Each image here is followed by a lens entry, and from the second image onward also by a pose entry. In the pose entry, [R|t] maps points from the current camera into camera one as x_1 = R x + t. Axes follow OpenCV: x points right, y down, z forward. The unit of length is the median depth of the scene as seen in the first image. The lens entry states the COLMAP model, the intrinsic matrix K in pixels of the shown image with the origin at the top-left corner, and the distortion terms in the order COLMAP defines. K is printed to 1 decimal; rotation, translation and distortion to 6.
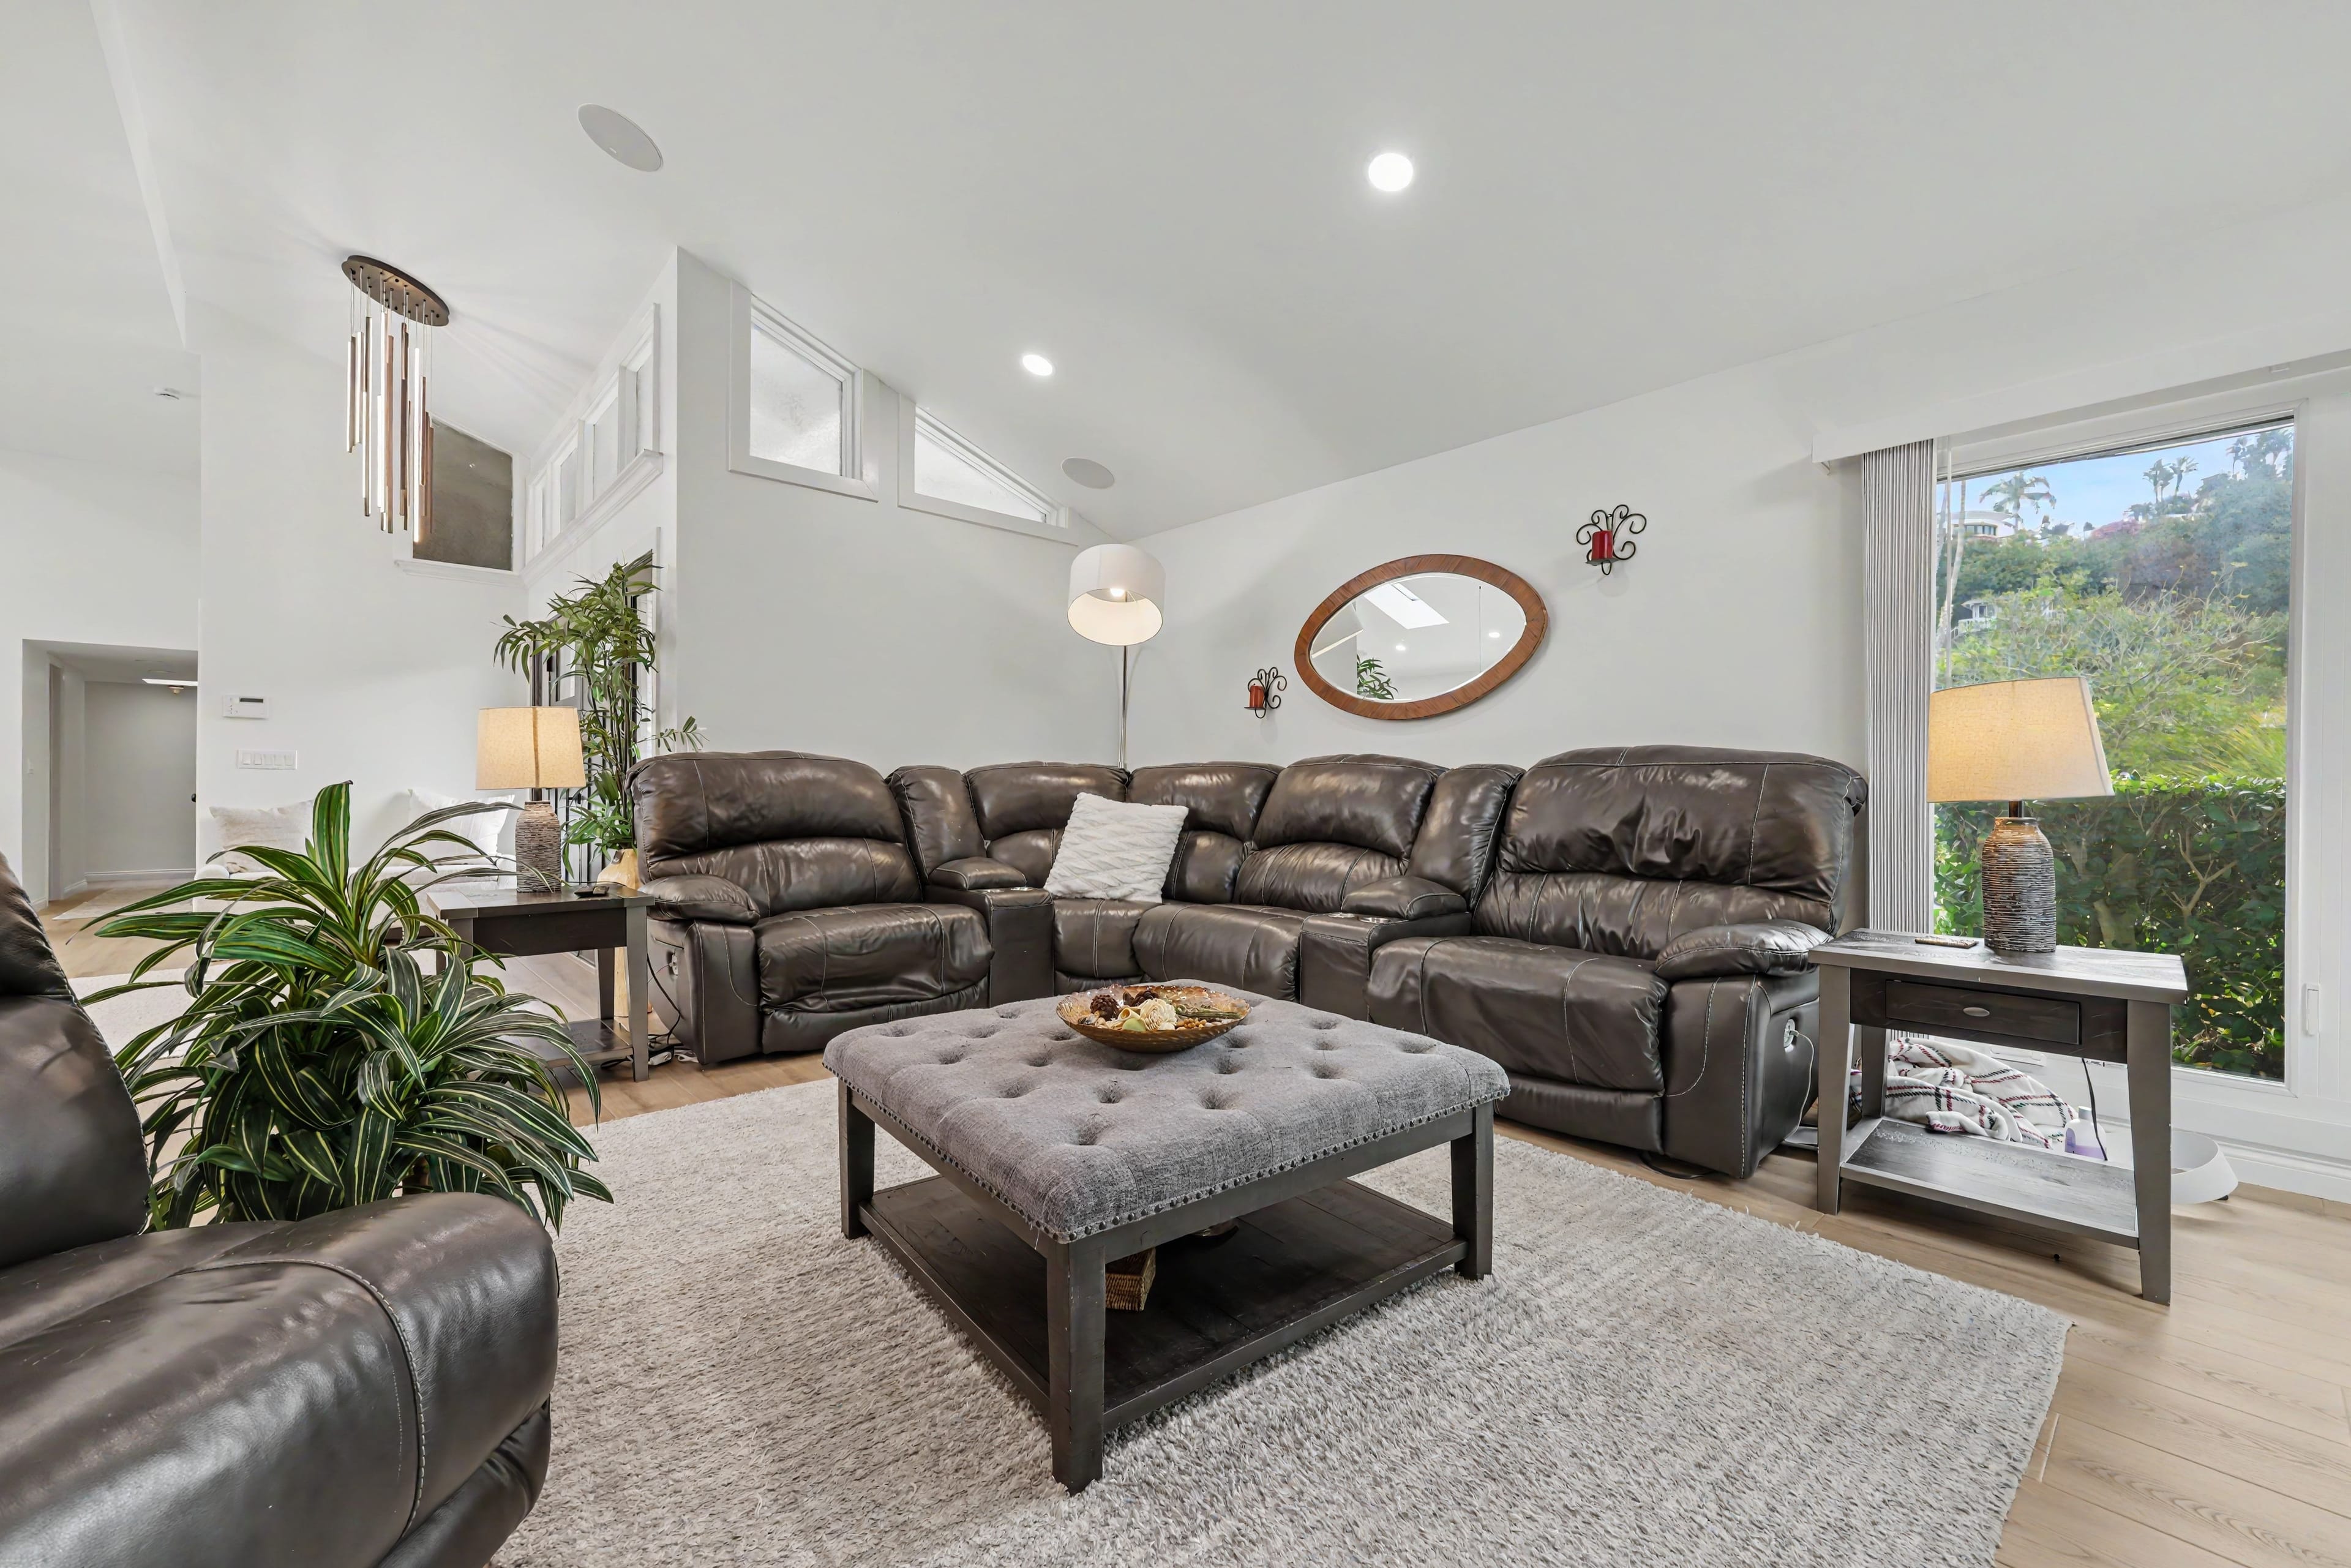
lens RADIAL K [[946.6, 0, 1182.3], [0, 946.6, 783.8], [0, 0, 1]] dist [-0.000166, -0.000081]
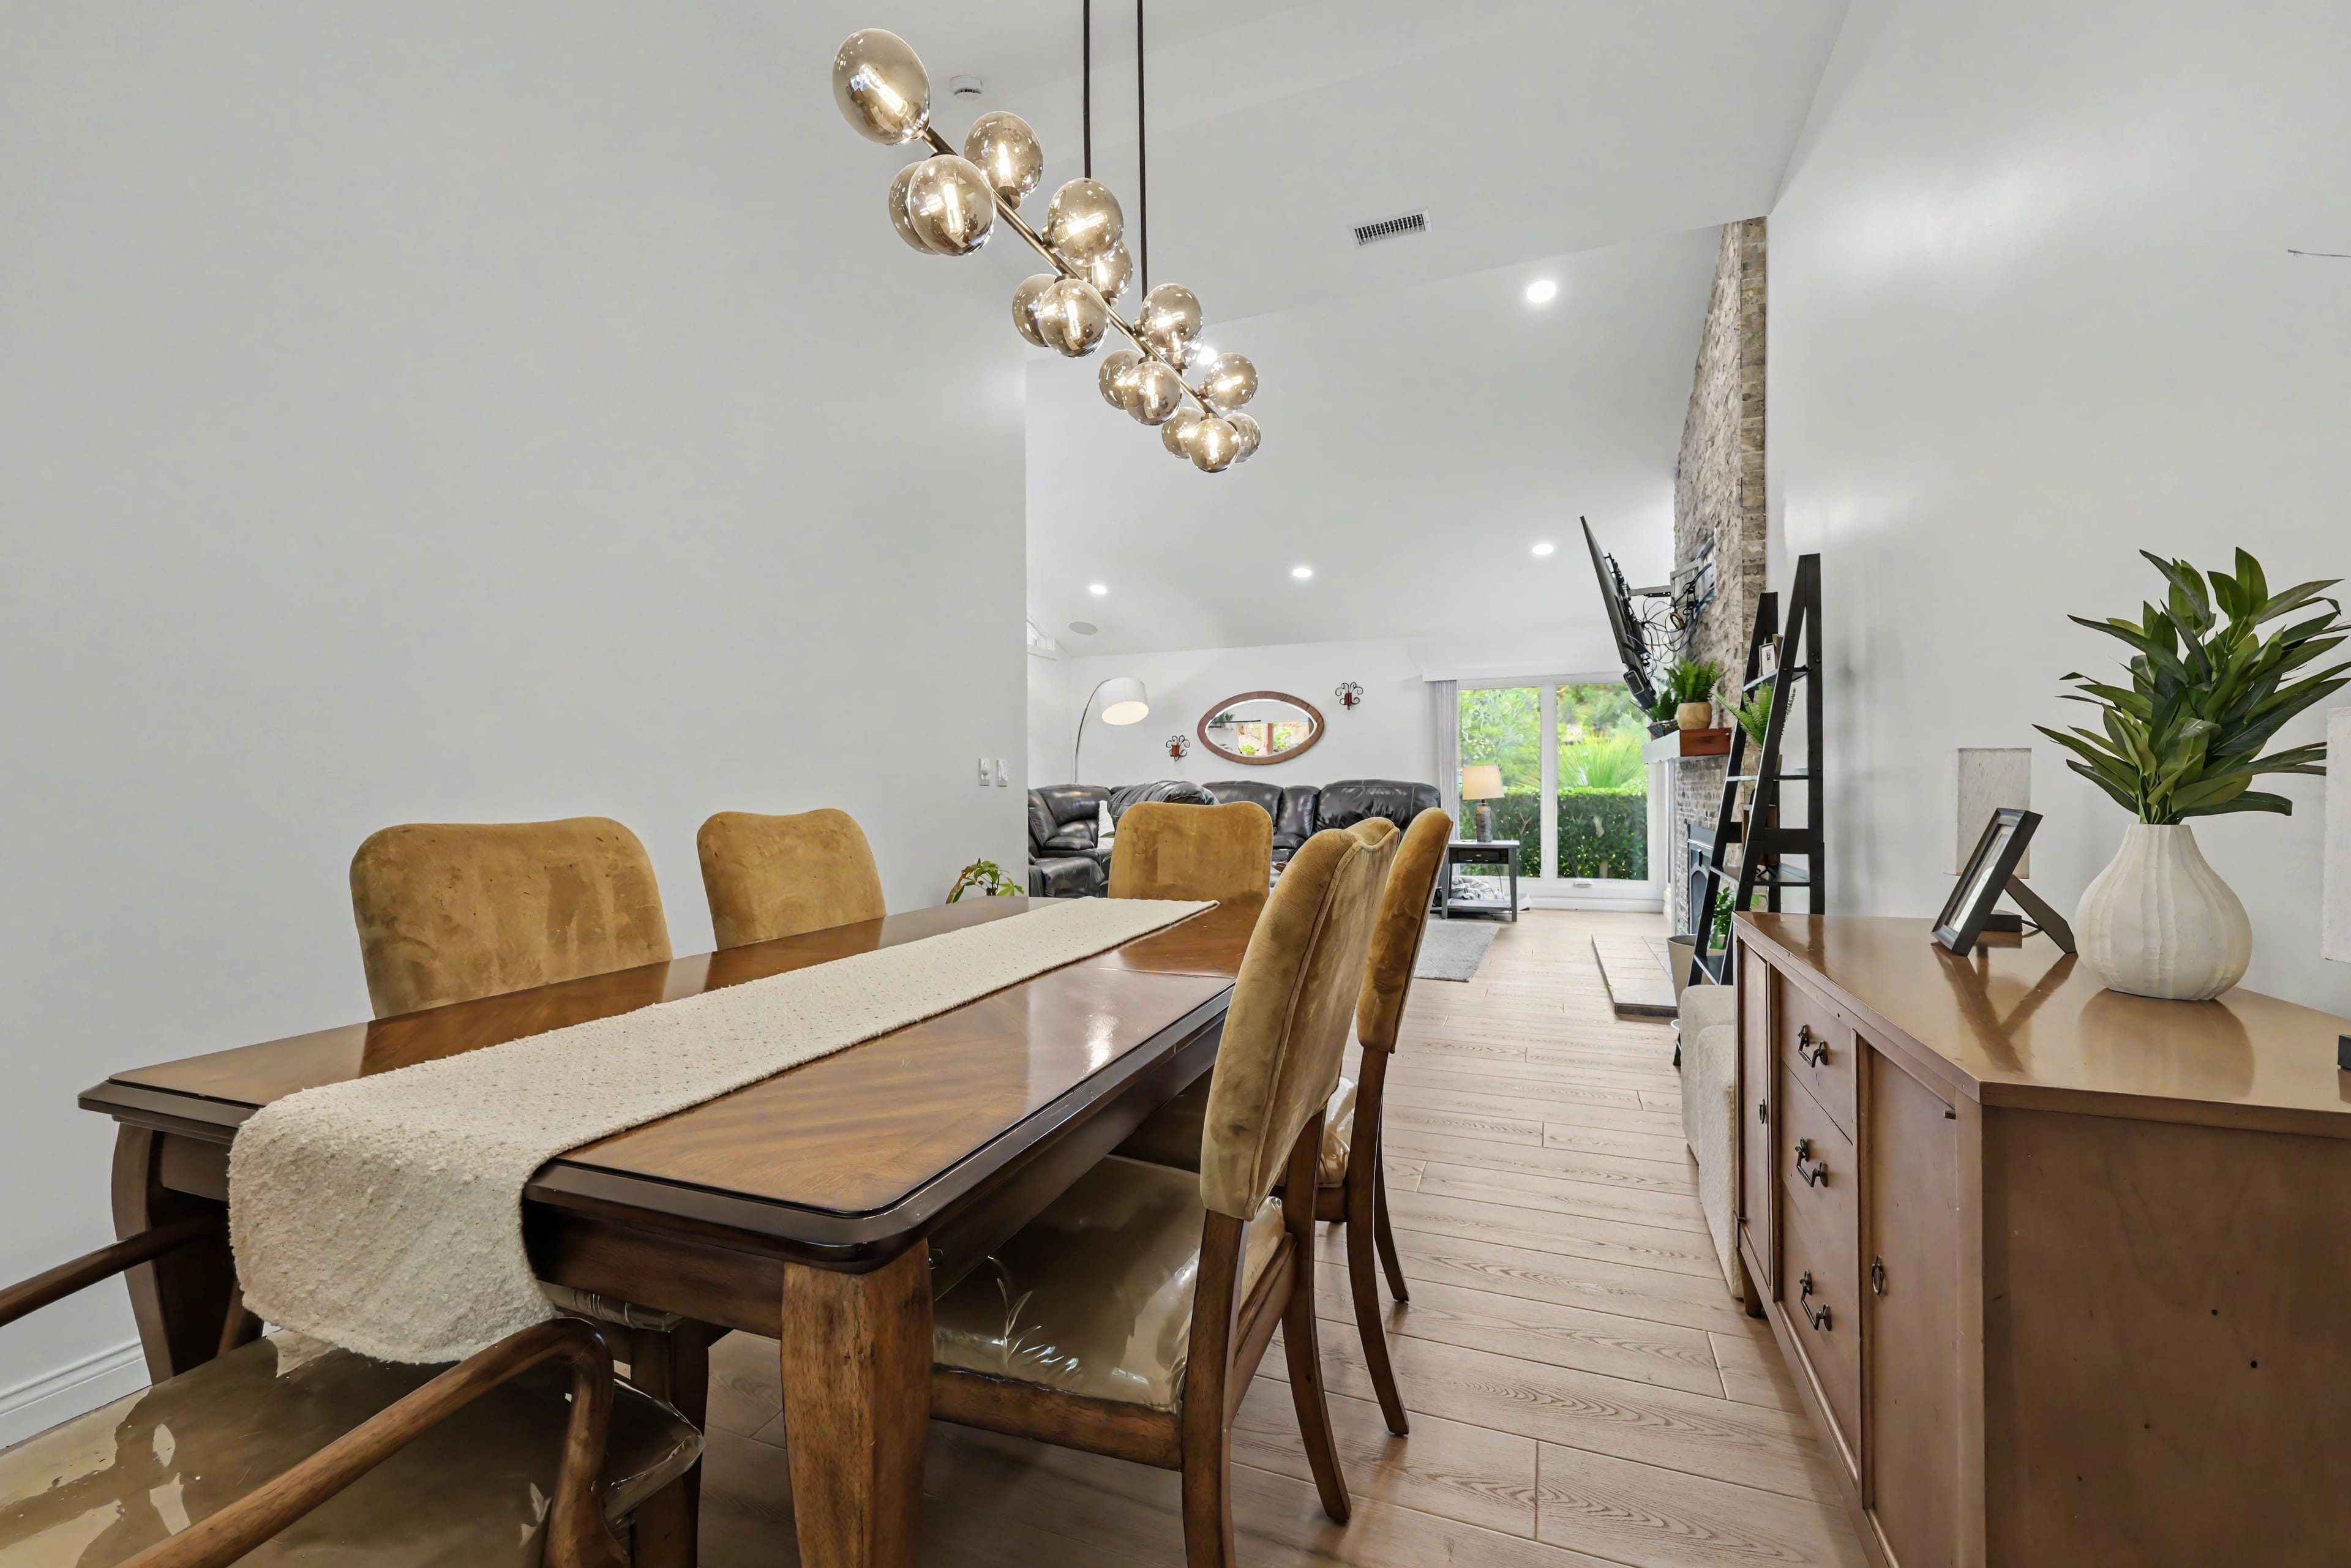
lens RADIAL K [[946.6, 0, 1176.4], [0, 946.6, 787.5], [0, 0, 1]] dist [-0.000166, -0.000081]
pose [[0.896847, -0.006553, 0.442292, -1.029939], [0.007865, 0.999968, -0.001133, -0.017920], [-0.442271, 0.004494, 0.896870, -1.001326]]
